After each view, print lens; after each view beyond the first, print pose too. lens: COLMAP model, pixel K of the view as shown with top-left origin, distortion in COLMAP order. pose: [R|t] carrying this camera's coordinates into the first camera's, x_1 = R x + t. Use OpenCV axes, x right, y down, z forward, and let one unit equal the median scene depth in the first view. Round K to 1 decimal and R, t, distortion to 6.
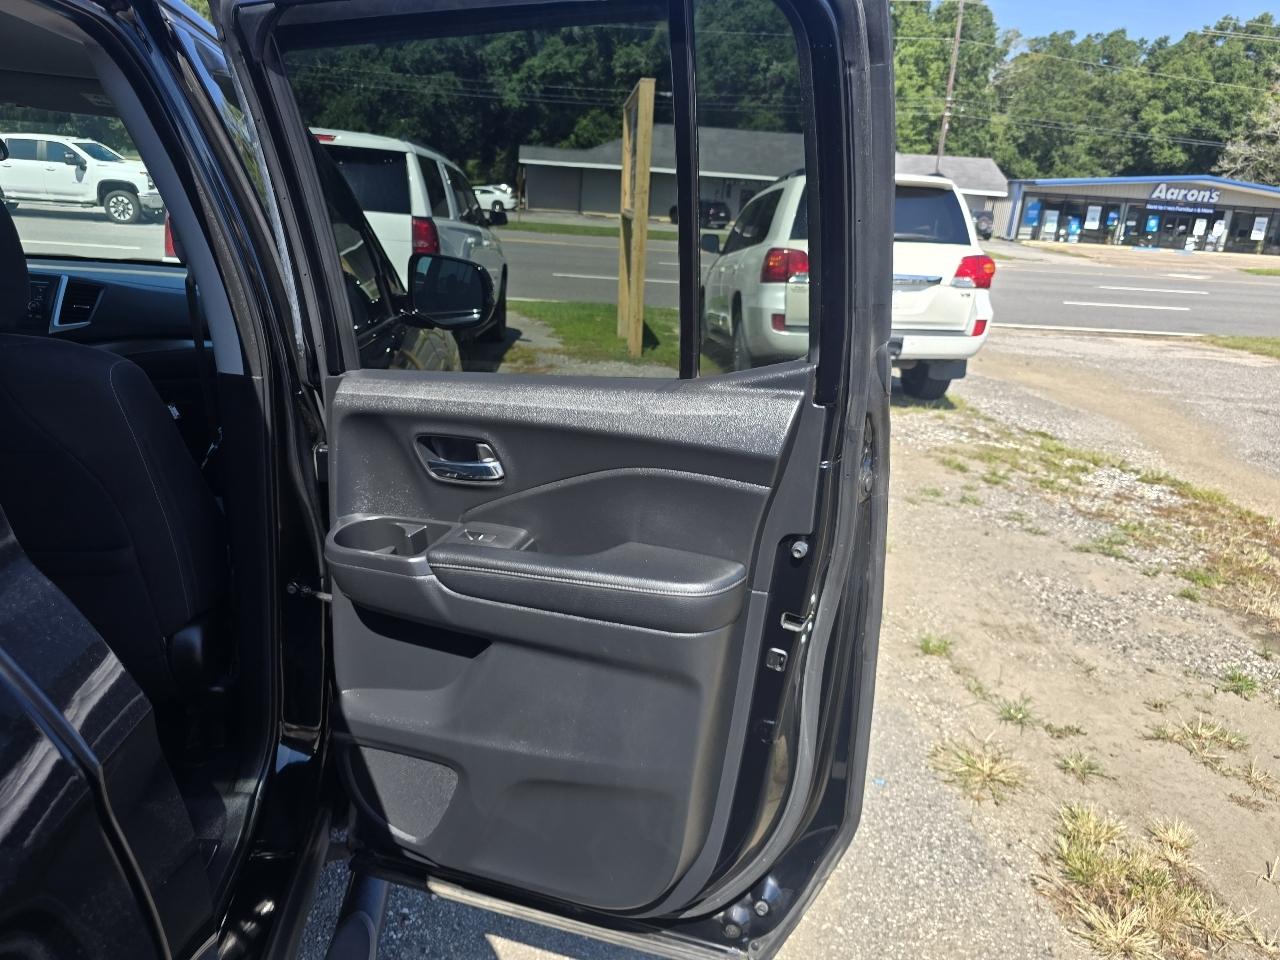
lens RADIAL K [[874.1, 0, 661.3], [0, 874.1, 505.0], [0, 0, 1]] dist [0.035576, -0.030582]
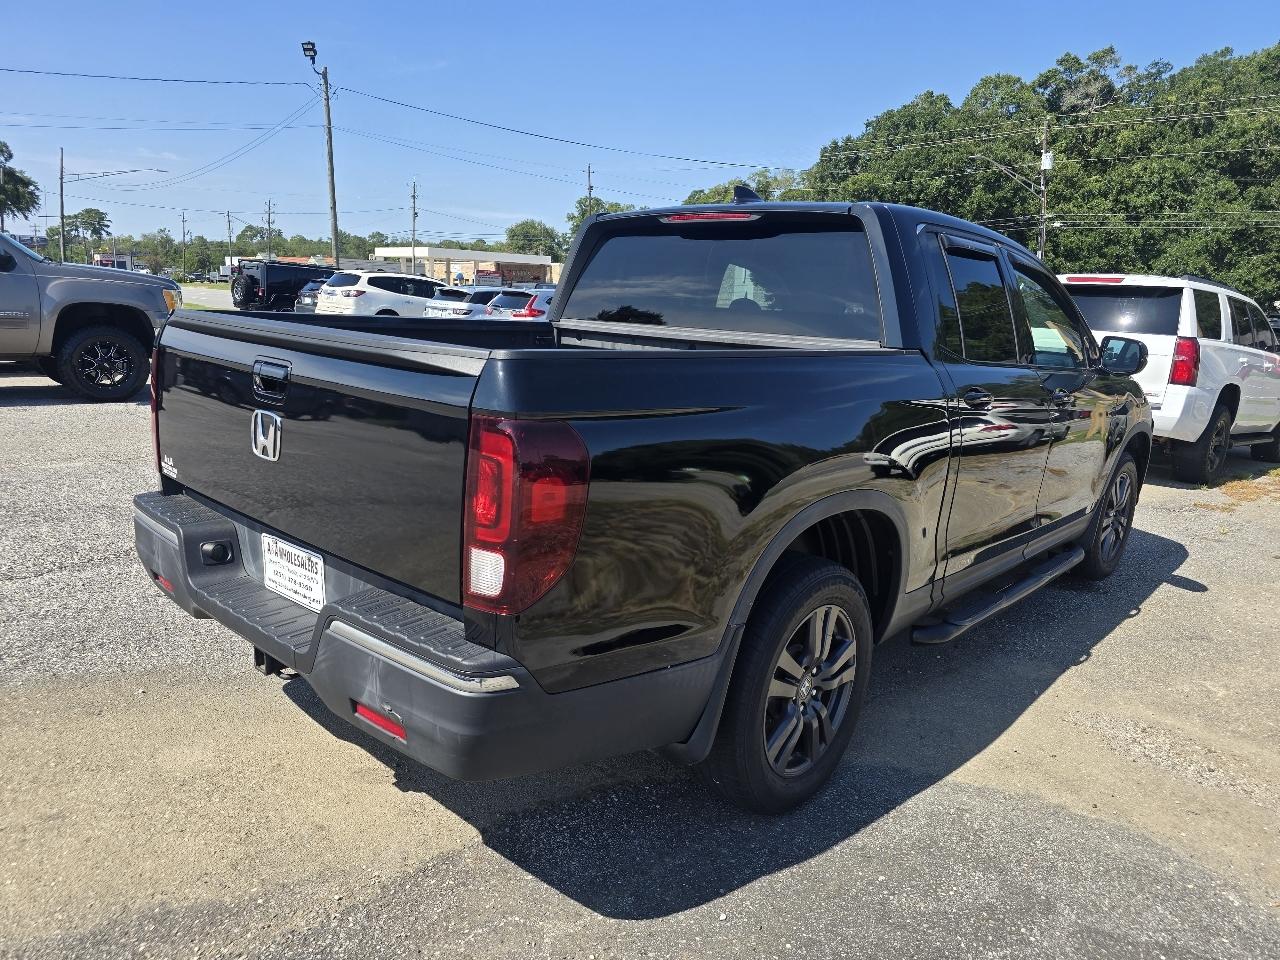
lens RADIAL K [[874.1, 0, 619.0], [0, 874.1, 474.0], [0, 0, 1]] dist [0.035576, -0.030582]
pose [[0.635176, 0.115822, -0.763634, 0.069092], [-0.254032, 0.965014, -0.064933, 0.050977], [0.729397, 0.235231, 0.642376, -0.120143]]
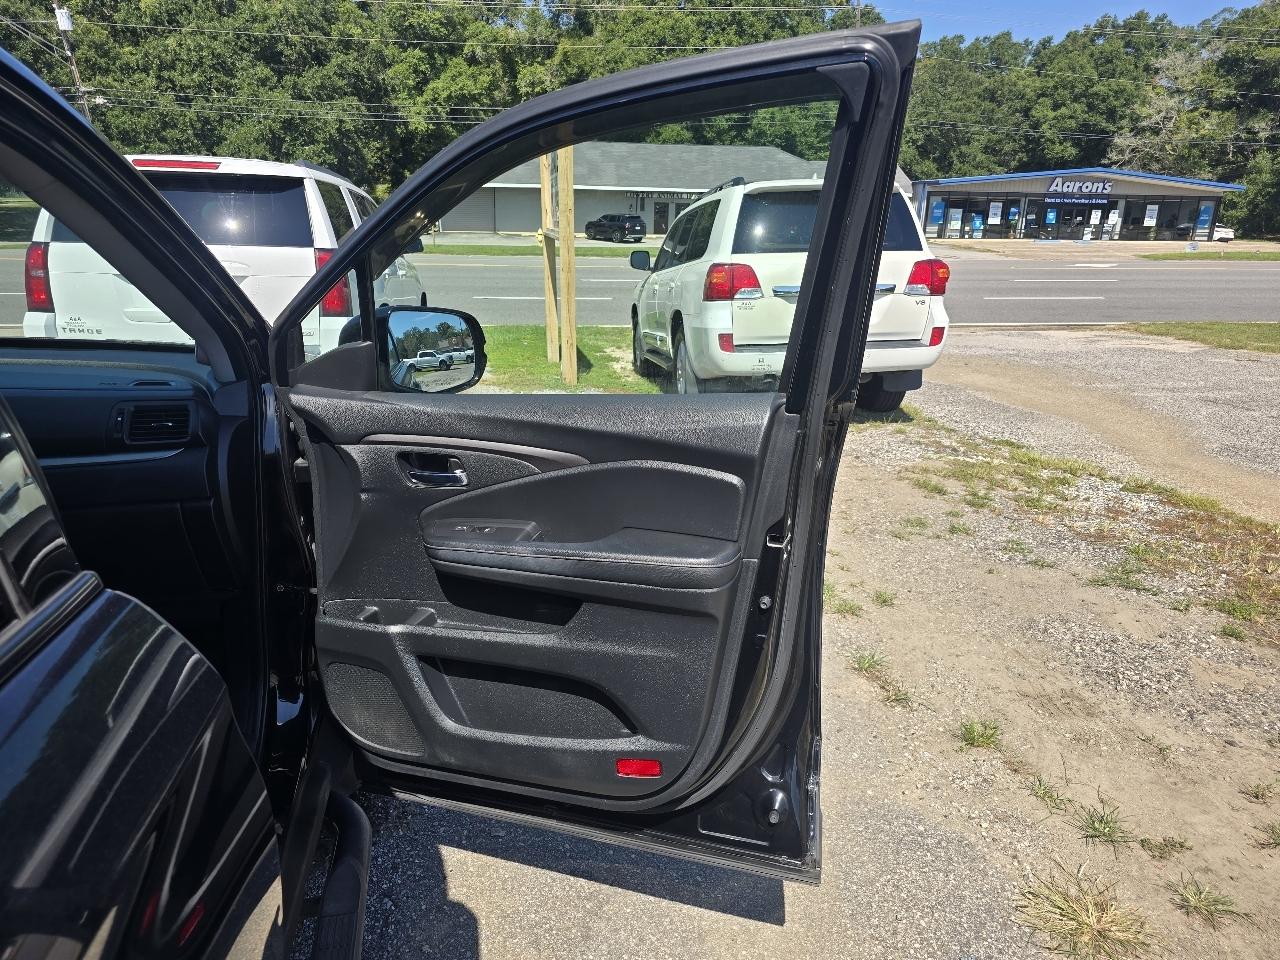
lens RADIAL K [[874.1, 0, 648.5], [0, 874.1, 495.9], [0, 0, 1]] dist [0.035576, -0.030582]
pose [[0.995768, -0.067579, 0.062288, -0.007219], [0.069026, 0.997386, -0.021380, -0.013235], [-0.060680, 0.025589, 0.997829, 0.034760]]
